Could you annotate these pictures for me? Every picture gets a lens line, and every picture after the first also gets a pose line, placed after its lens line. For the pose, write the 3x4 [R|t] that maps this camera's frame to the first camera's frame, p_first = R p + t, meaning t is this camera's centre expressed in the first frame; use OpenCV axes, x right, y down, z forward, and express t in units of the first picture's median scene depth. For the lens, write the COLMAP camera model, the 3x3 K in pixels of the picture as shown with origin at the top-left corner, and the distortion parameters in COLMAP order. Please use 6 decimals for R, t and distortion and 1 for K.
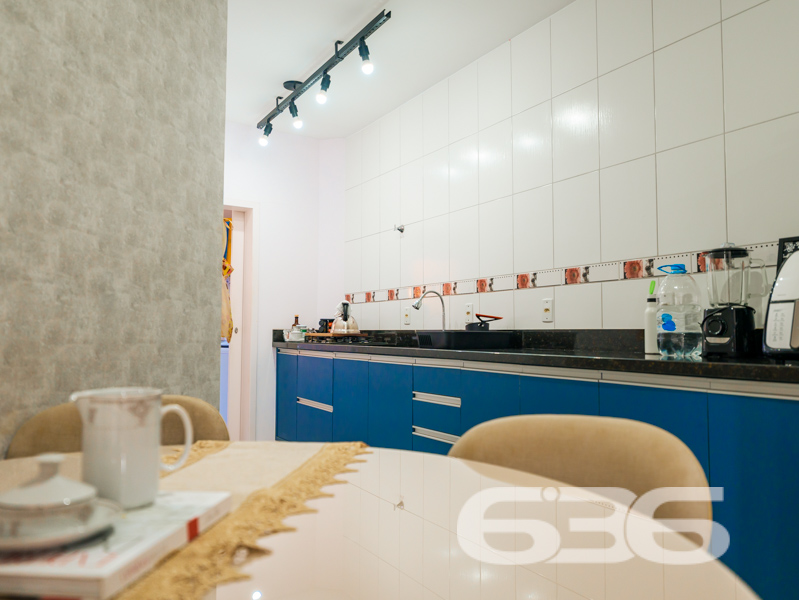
lens RADIAL K [[625.7, 0, 399.5], [0, 625.7, 300.0], [0, 0, 1]] dist [0.001511, 0.005544]
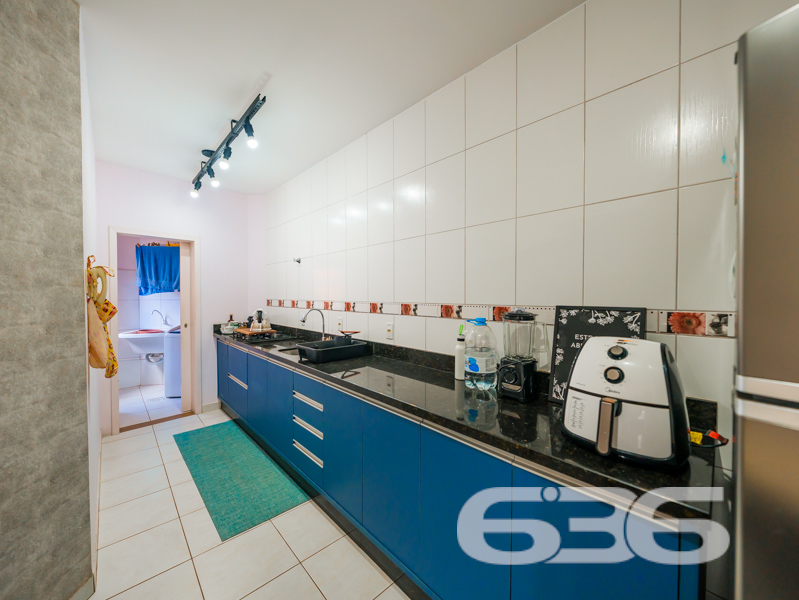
lens RADIAL K [[311.9, 0, 399.5], [0, 311.9, 300.0], [0, 0, 1]] dist [0.008247, 0.000171]
pose [[0.976078, -0.007763, 0.217282, 0.103730], [-0.007970, 0.997413, 0.071438, -0.104959], [-0.217275, -0.071461, 0.973491, 0.304986]]
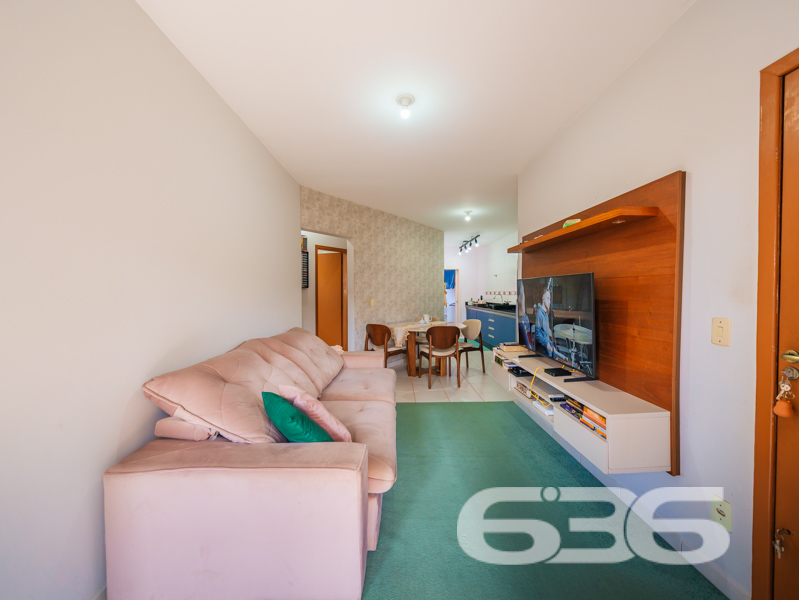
lens RADIAL K [[311.9, 0, 399.5], [0, 311.9, 300.0], [0, 0, 1]] dist [0.008247, 0.000171]
pose [[0.870726, 0.000800, -0.491768, 0.577141], [0.036389, 0.997152, 0.066052, -0.155758], [0.490420, -0.075408, 0.868217, -1.249184]]
